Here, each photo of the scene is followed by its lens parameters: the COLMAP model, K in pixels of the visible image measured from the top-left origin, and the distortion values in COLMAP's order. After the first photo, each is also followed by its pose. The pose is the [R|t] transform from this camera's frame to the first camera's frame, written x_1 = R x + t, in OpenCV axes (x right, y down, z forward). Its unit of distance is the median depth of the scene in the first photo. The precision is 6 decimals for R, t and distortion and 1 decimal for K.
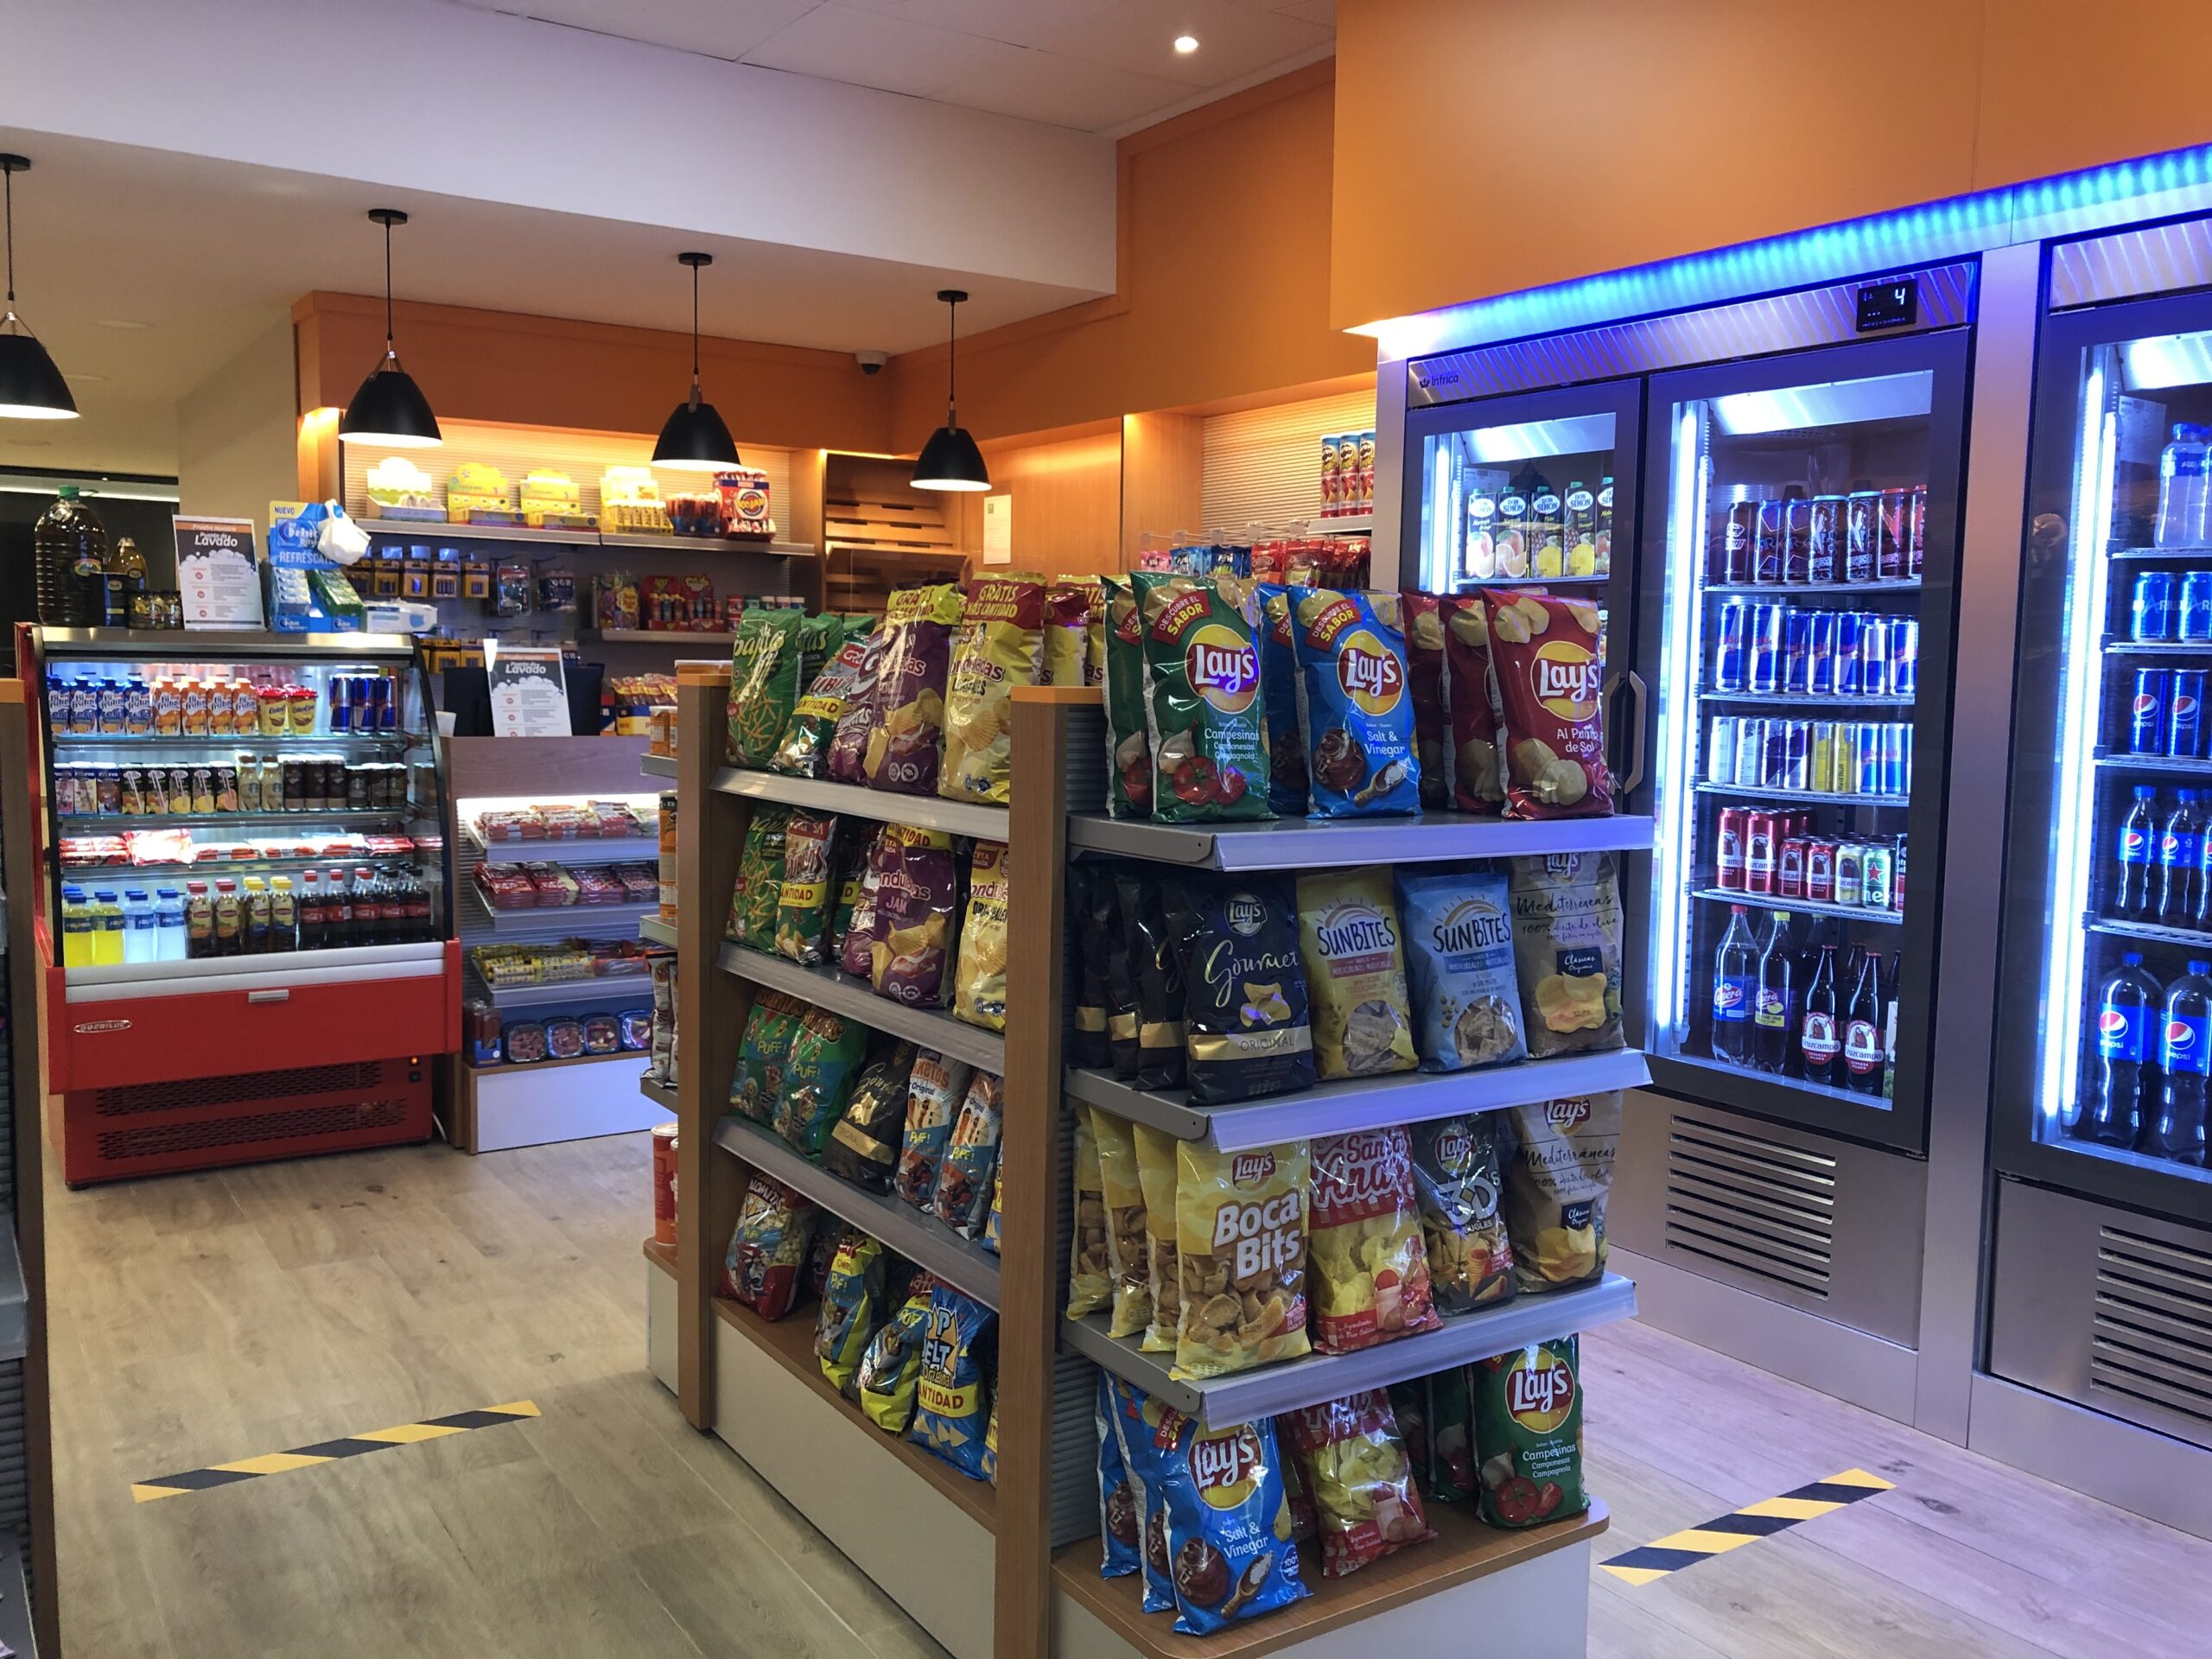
lens RADIAL K [[1830.9, 0, 1106.0], [0, 1830.9, 829.5], [0, 0, 1]] dist [0.030154, -0.017624]
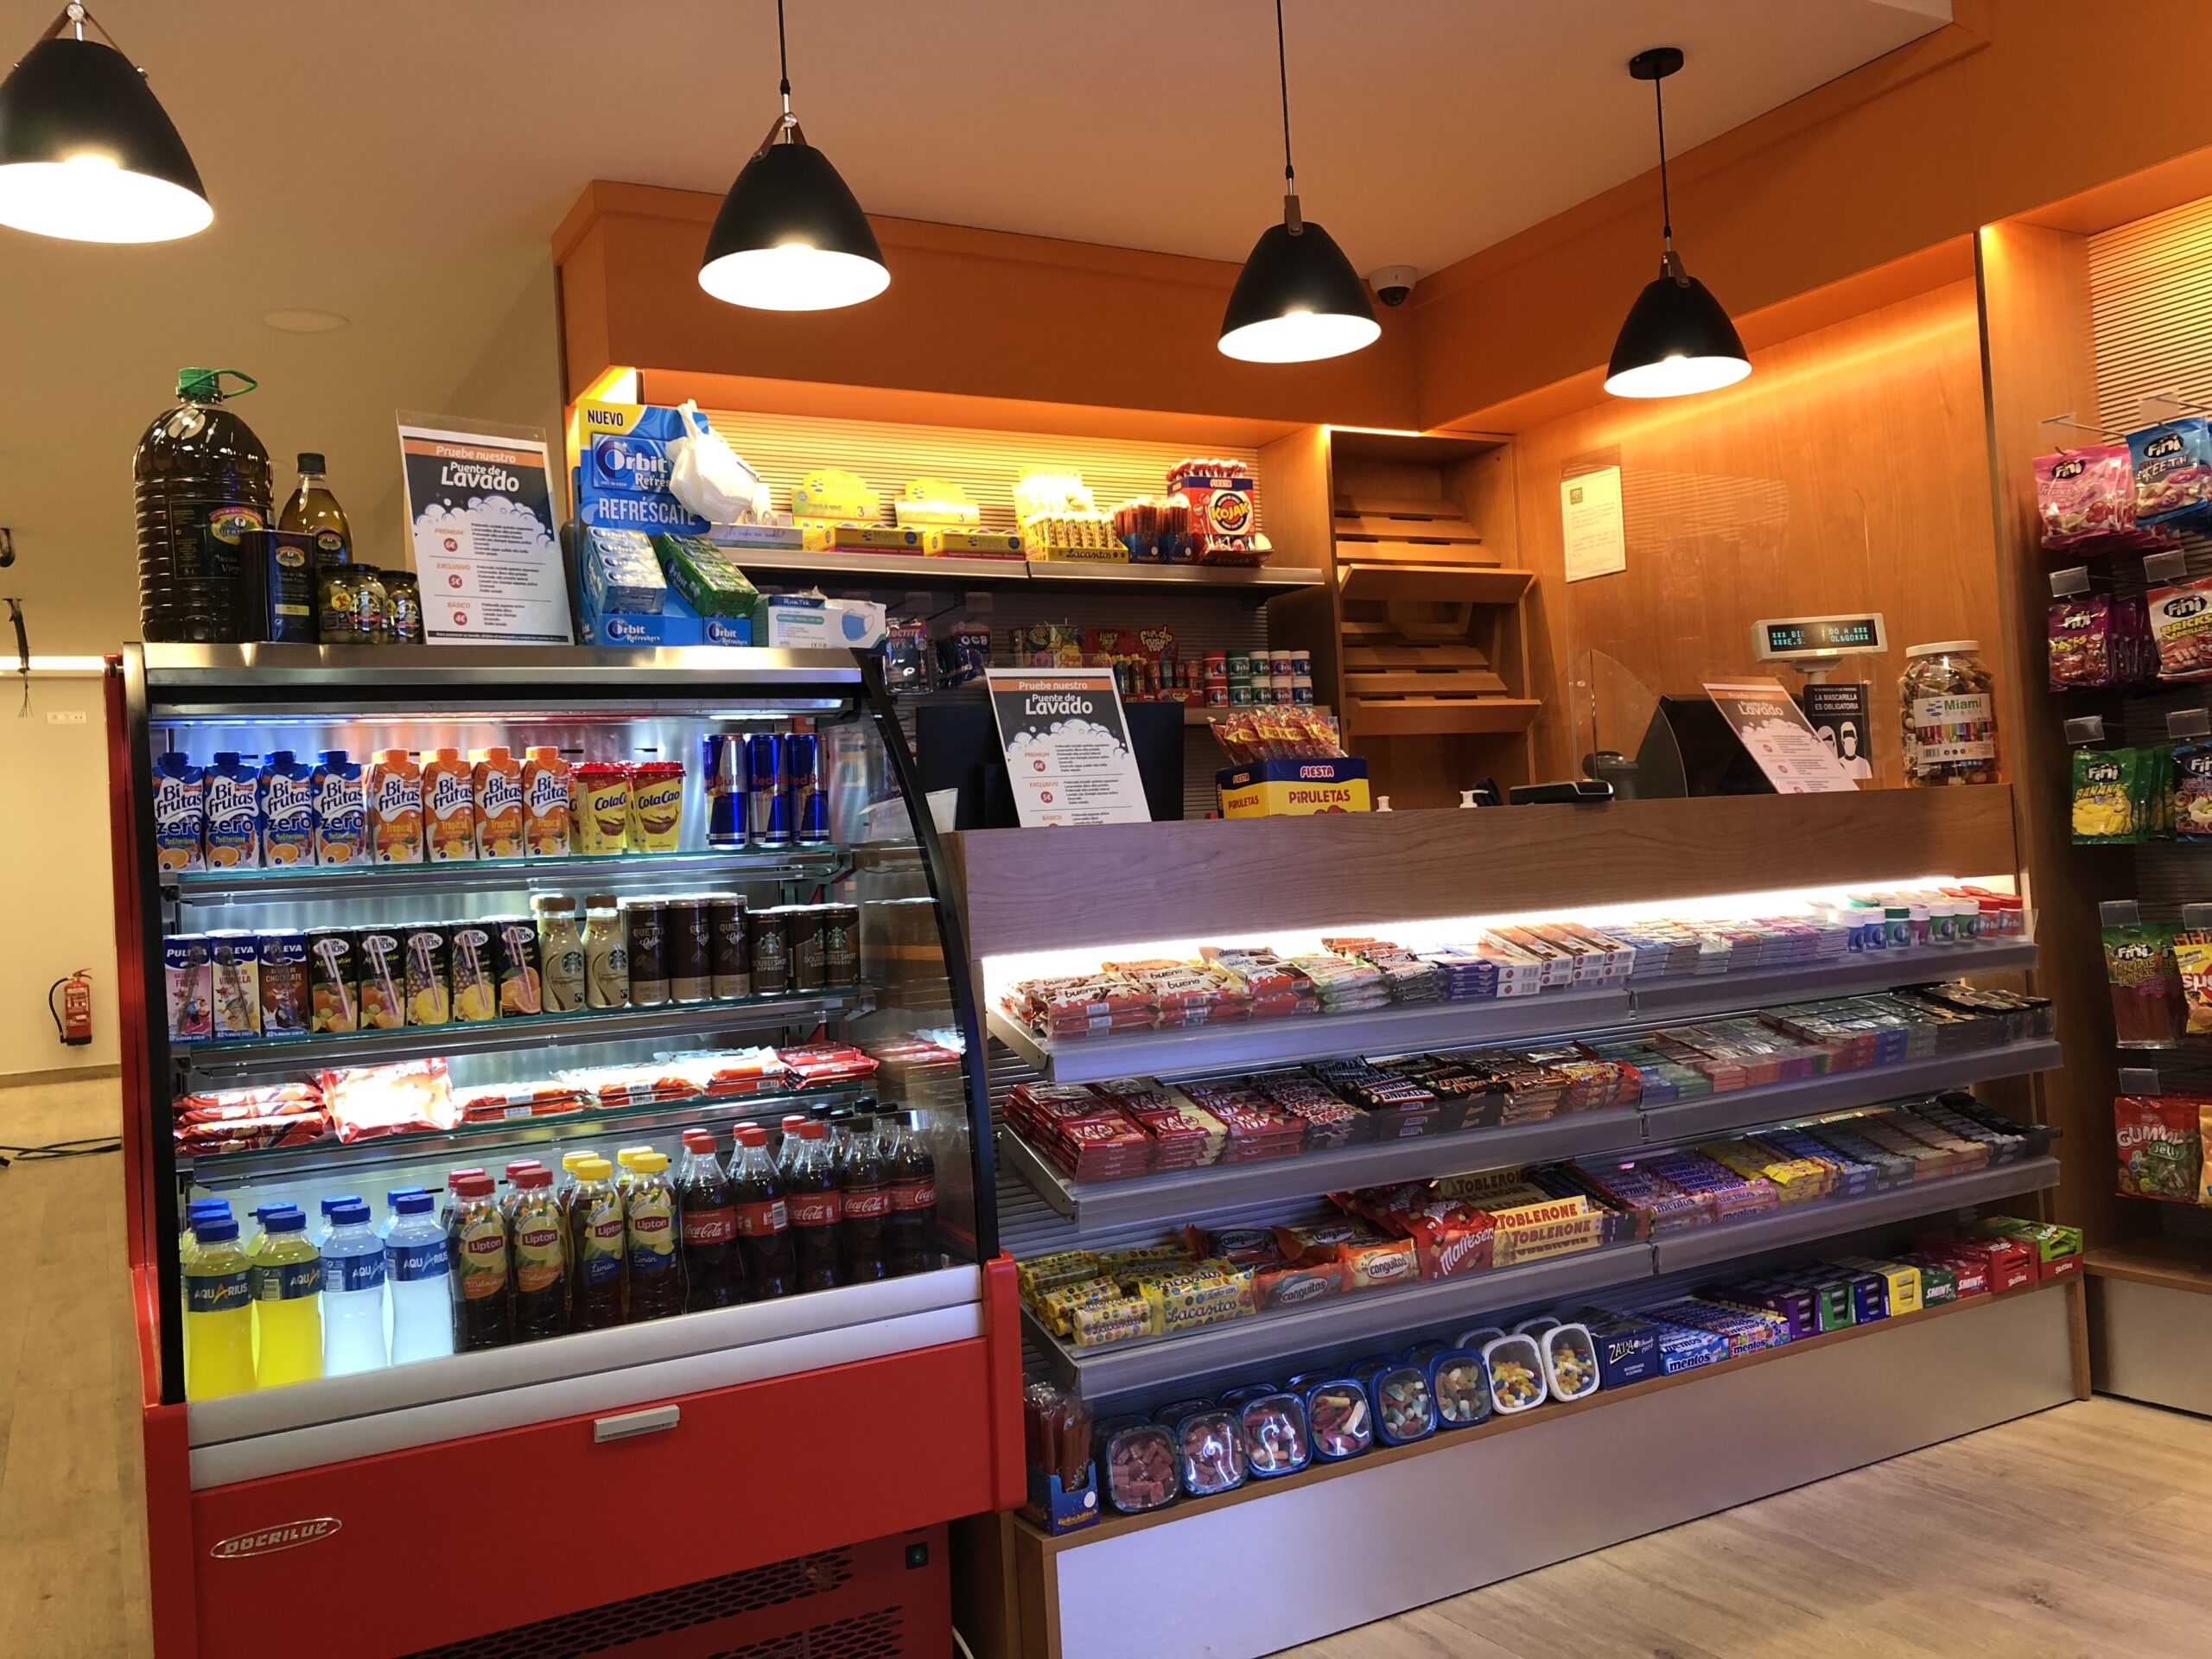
lens RADIAL K [[1809.5, 0, 1106.0], [0, 1809.5, 829.5], [0, 0, 1]] dist [0.089579, -0.262227]
pose [[0.993693, -0.078189, -0.080382, -0.281750], [0.068858, 0.991213, -0.112943, 0.006296], [0.088507, 0.106696, 0.990345, 0.534548]]
